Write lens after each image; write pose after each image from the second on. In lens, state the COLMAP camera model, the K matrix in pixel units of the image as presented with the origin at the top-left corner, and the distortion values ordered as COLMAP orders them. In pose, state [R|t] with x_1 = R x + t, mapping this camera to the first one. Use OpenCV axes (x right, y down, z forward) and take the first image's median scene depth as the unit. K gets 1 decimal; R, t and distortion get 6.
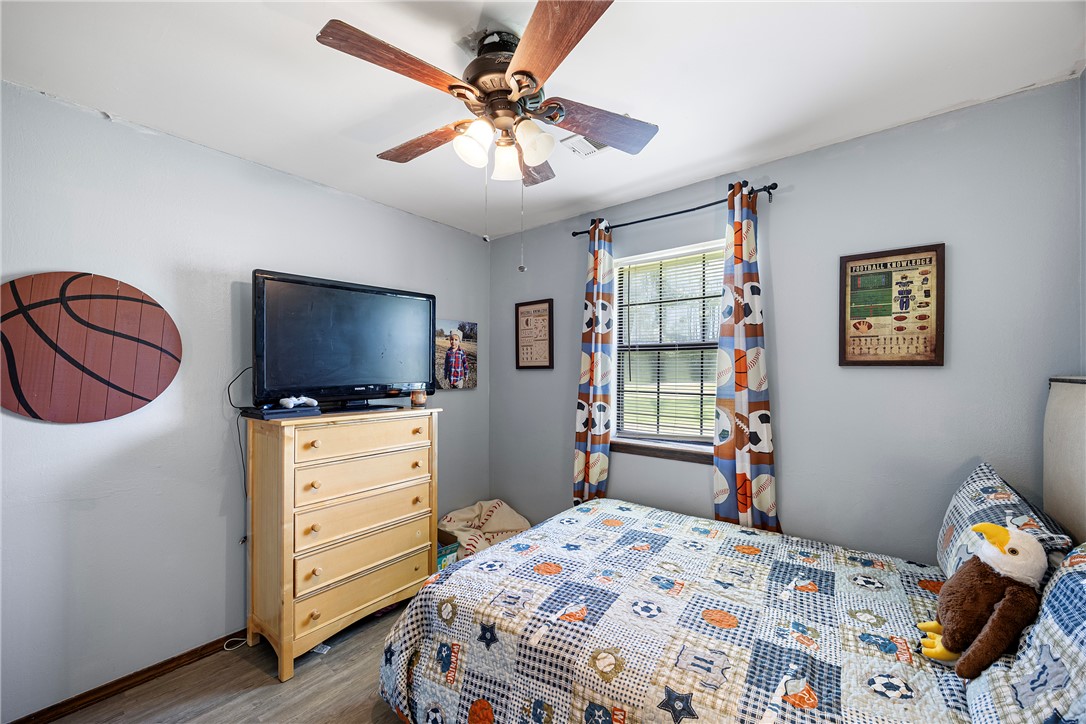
lens RADIAL K [[416.1, 0, 552.4], [0, 416.1, 367.7], [0, 0, 1]] dist [-0.003097, 0.000711]
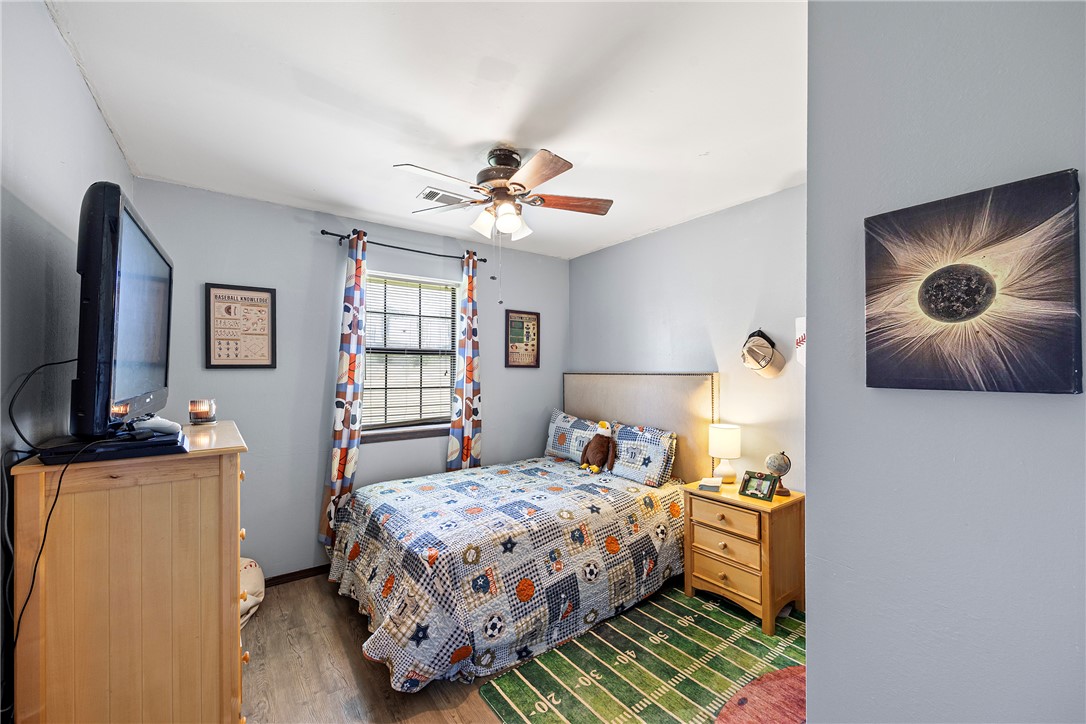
lens RADIAL K [[424.1, 0, 545.9], [0, 424.1, 363.1], [0, 0, 1]] dist [-0.002250, -0.001046]
pose [[0.268992, 0.013656, 0.963046, -1.172495], [-0.006282, 0.999903, -0.012424, -0.001471], [-0.963122, -0.002708, 0.269051, 0.332105]]
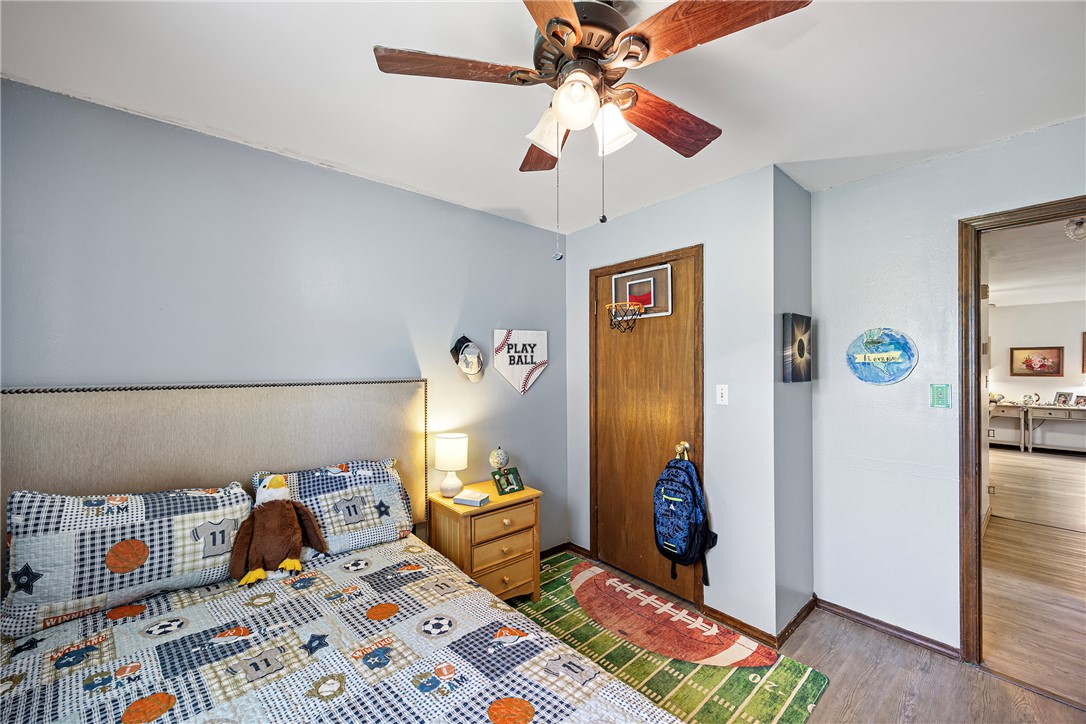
lens RADIAL K [[424.1, 0, 541.0], [0, 424.1, 369.4], [0, 0, 1]] dist [-0.002250, -0.001046]
pose [[-0.978768, 0.002467, 0.204956, -0.159775], [0.002109, 0.999996, -0.001965, -0.016089], [-0.204960, -0.001491, -0.978769, 1.401941]]
